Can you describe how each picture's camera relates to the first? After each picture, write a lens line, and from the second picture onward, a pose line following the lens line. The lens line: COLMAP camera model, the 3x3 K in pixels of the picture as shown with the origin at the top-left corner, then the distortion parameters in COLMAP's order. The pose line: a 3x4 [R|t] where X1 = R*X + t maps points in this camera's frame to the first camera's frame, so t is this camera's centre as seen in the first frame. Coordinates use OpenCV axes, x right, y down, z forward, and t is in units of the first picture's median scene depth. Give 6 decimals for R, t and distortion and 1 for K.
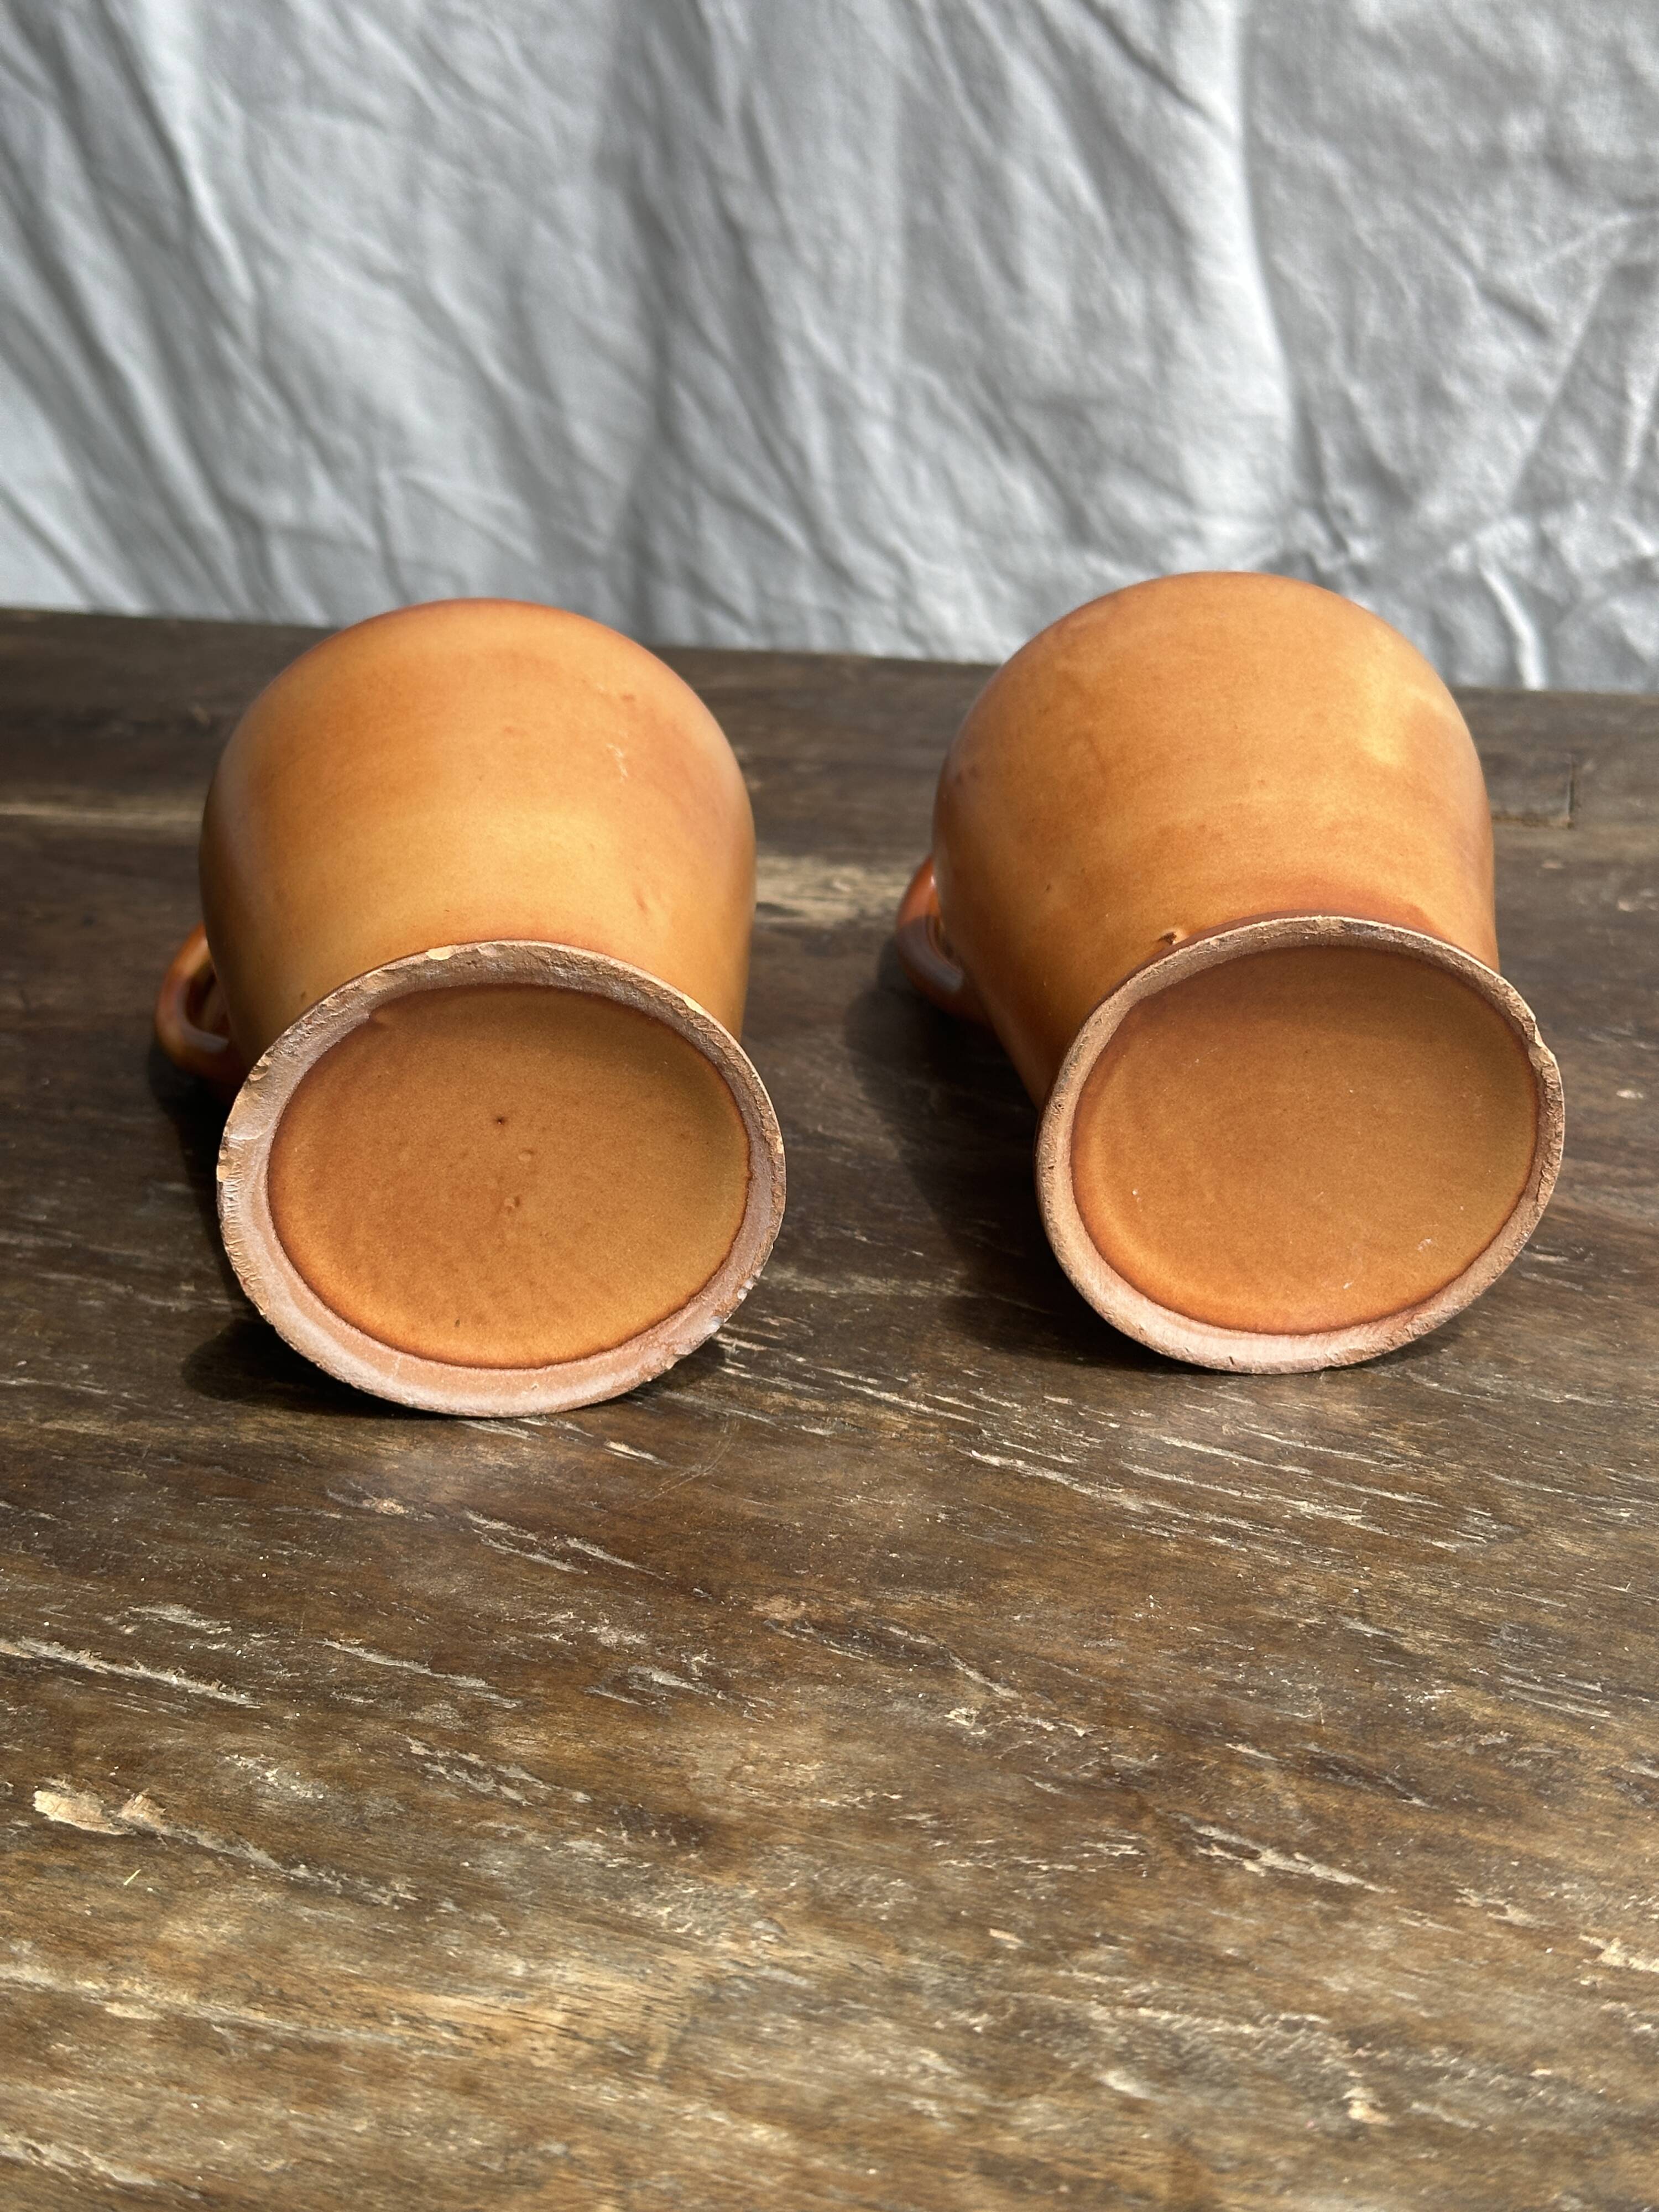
lens RADIAL K [[3022.2, 0, 909.7], [0, 3022.2, 1141.6], [0, 0, 1]] dist [0.092620, 0.000000]
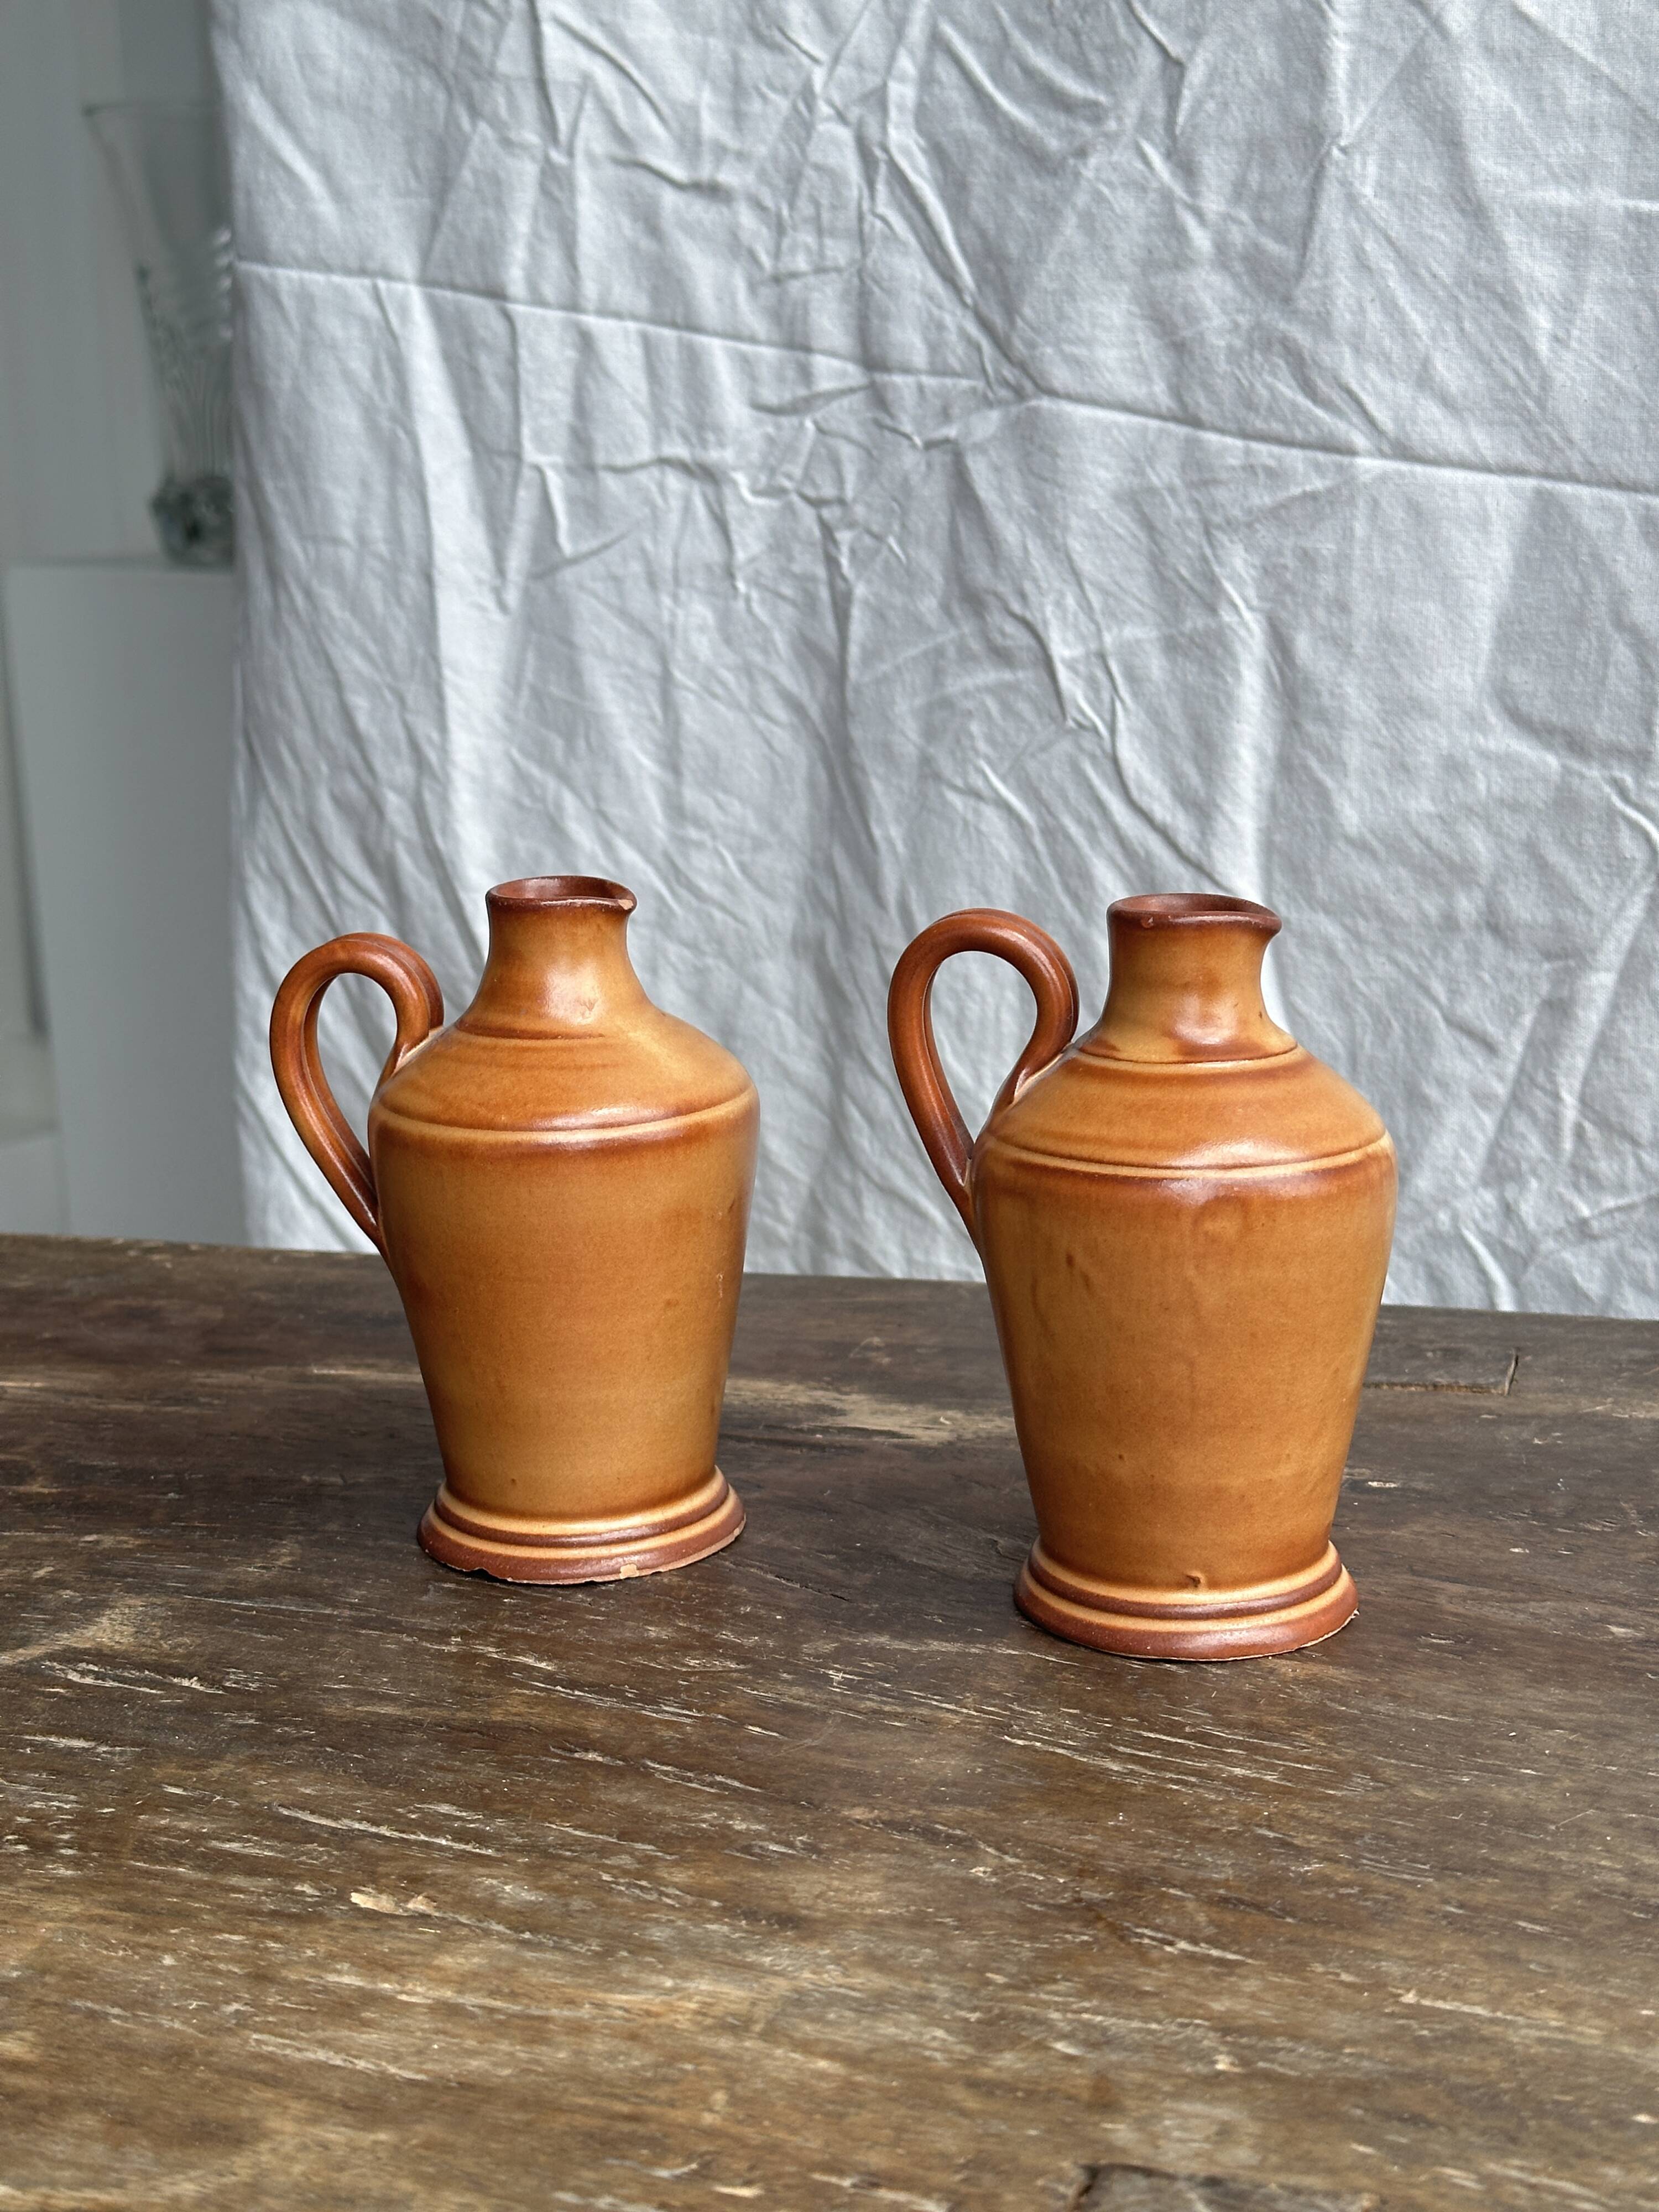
lens RADIAL K [[3022.2, 0, 904.8], [0, 3022.2, 1124.2], [0, 0, 1]] dist [0.092620, 0.000000]
pose [[0.997587, 0.005556, -0.069200, 0.075390], [-0.024646, 0.960207, -0.278201, 0.238782], [0.064901, 0.279236, 0.958027, -0.462624]]
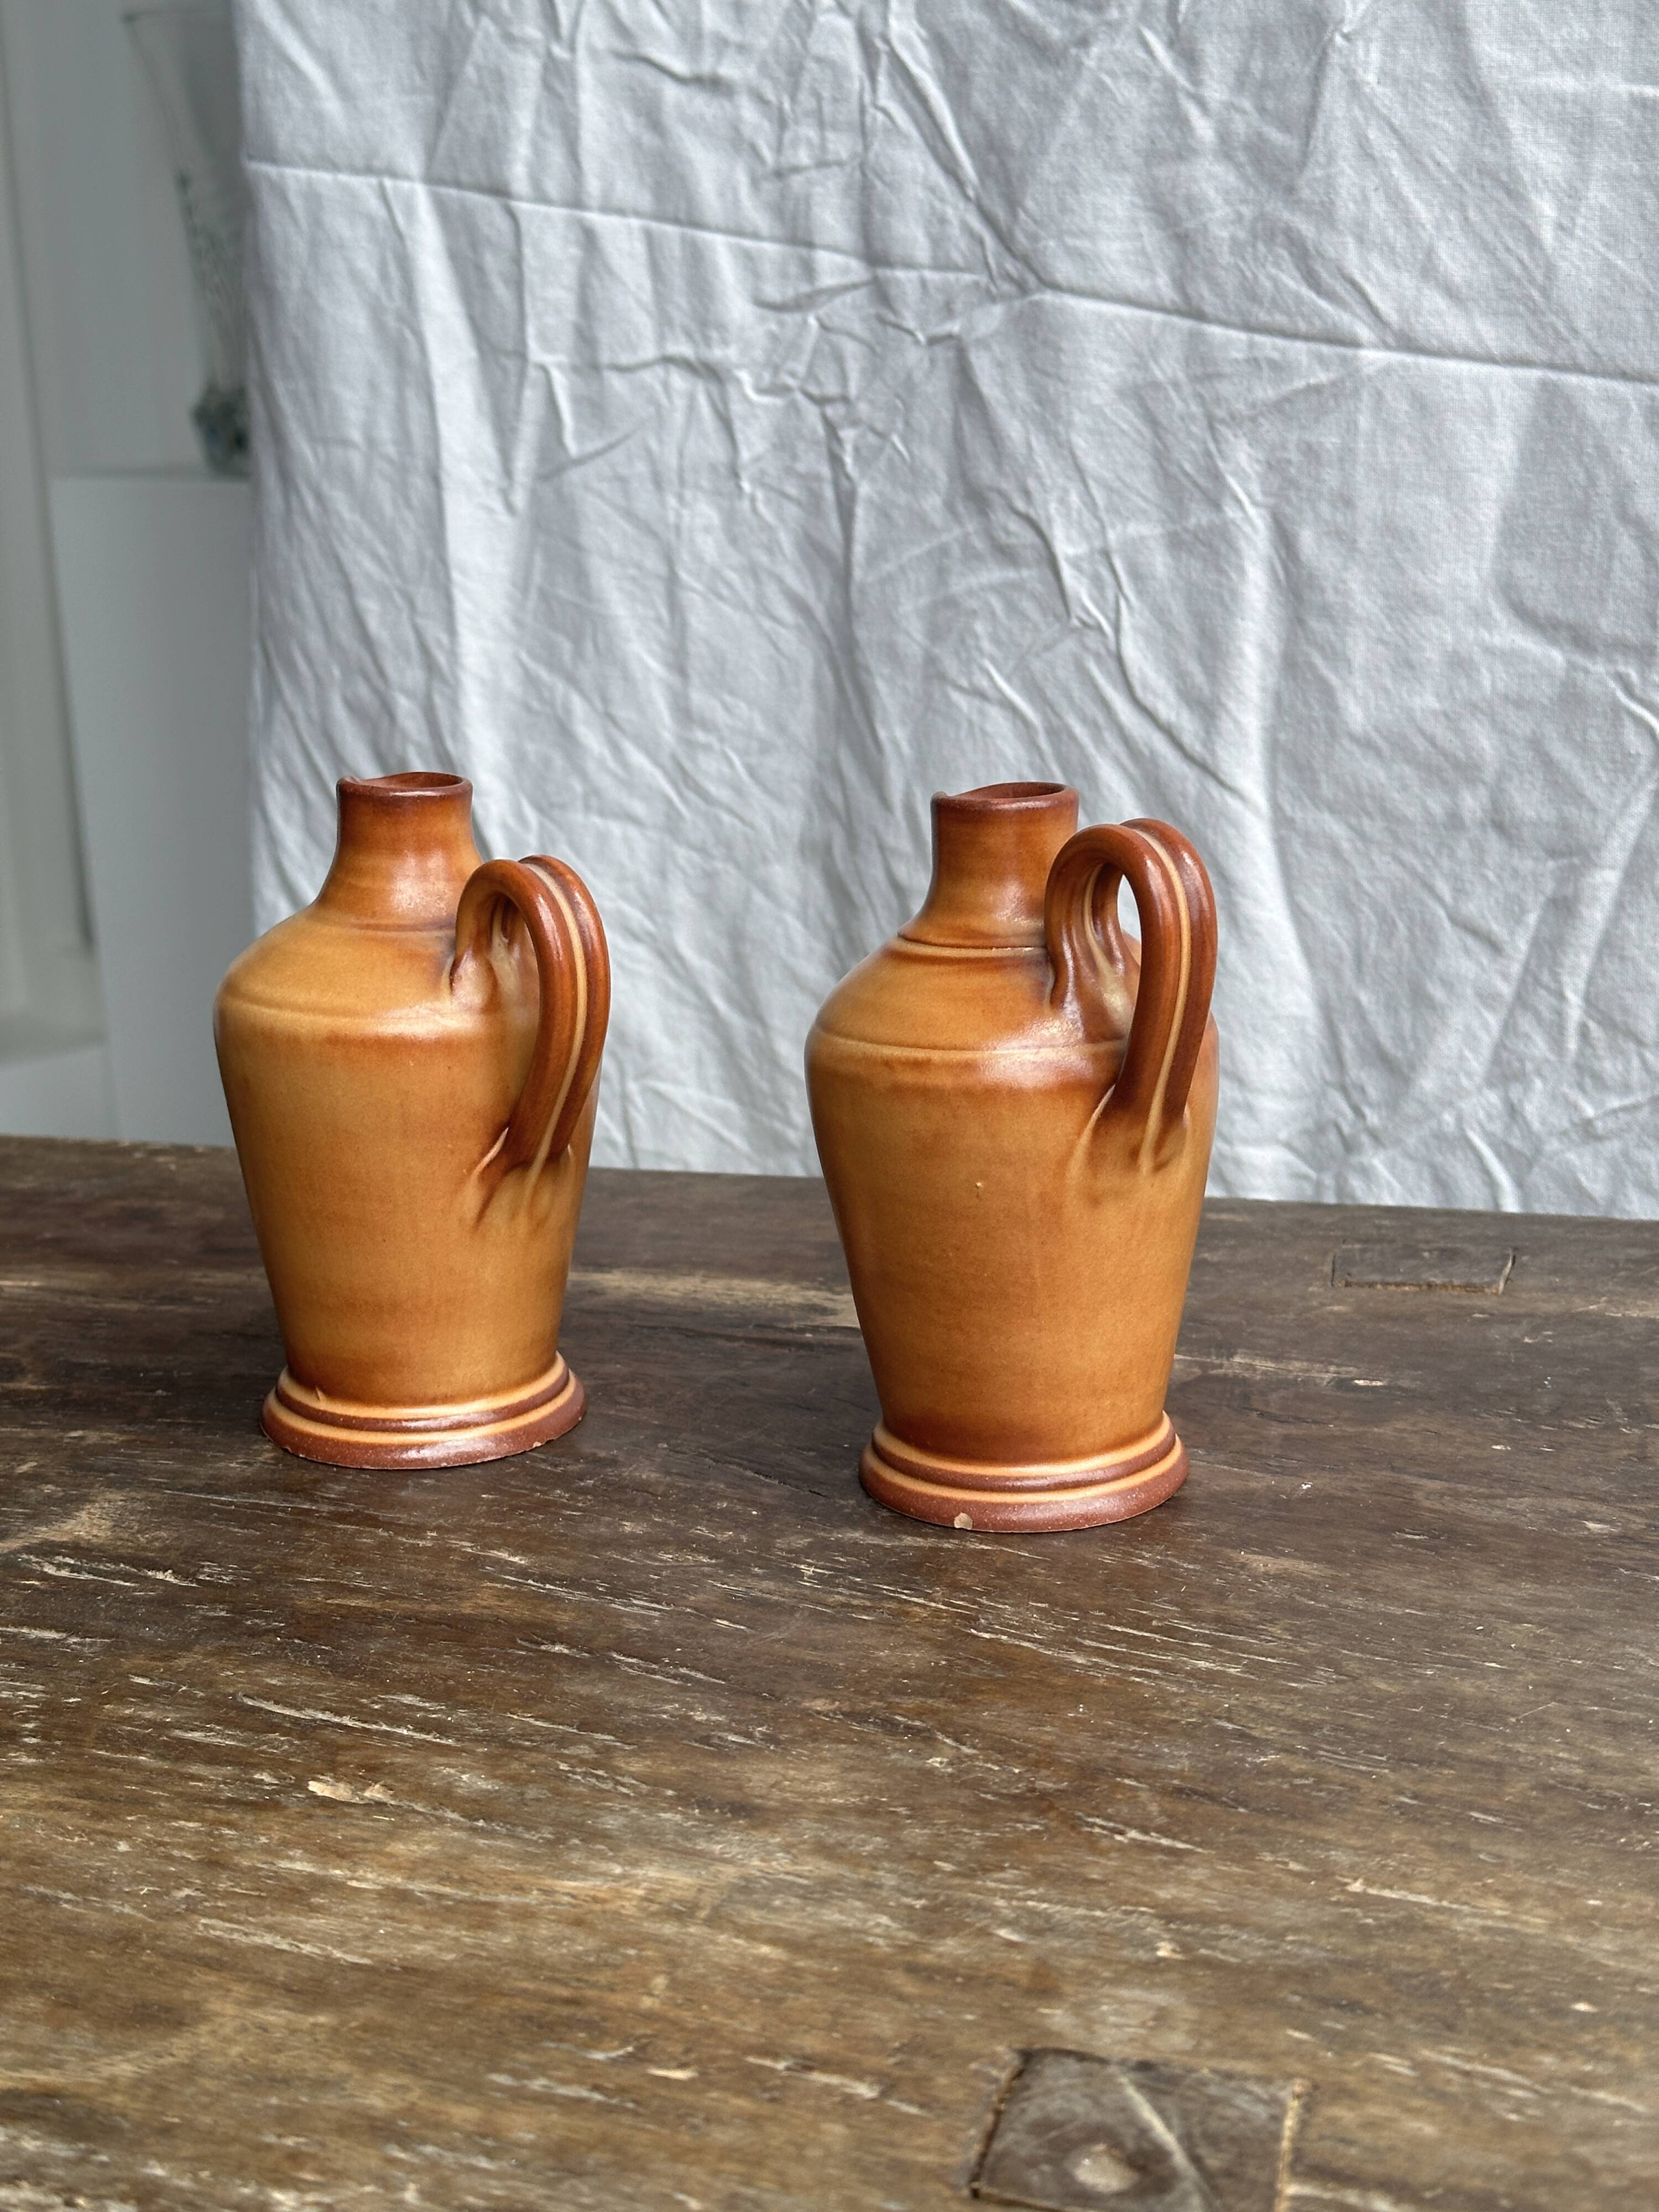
lens RADIAL K [[3022.2, 0, 908.6], [0, 3022.2, 1098.3], [0, 0, 1]] dist [0.092620, 0.000000]
pose [[0.995988, 0.005457, -0.089315, 0.124635], [-0.028518, 0.965448, -0.259031, 0.246272], [0.084815, 0.260539, 0.961731, -0.449762]]
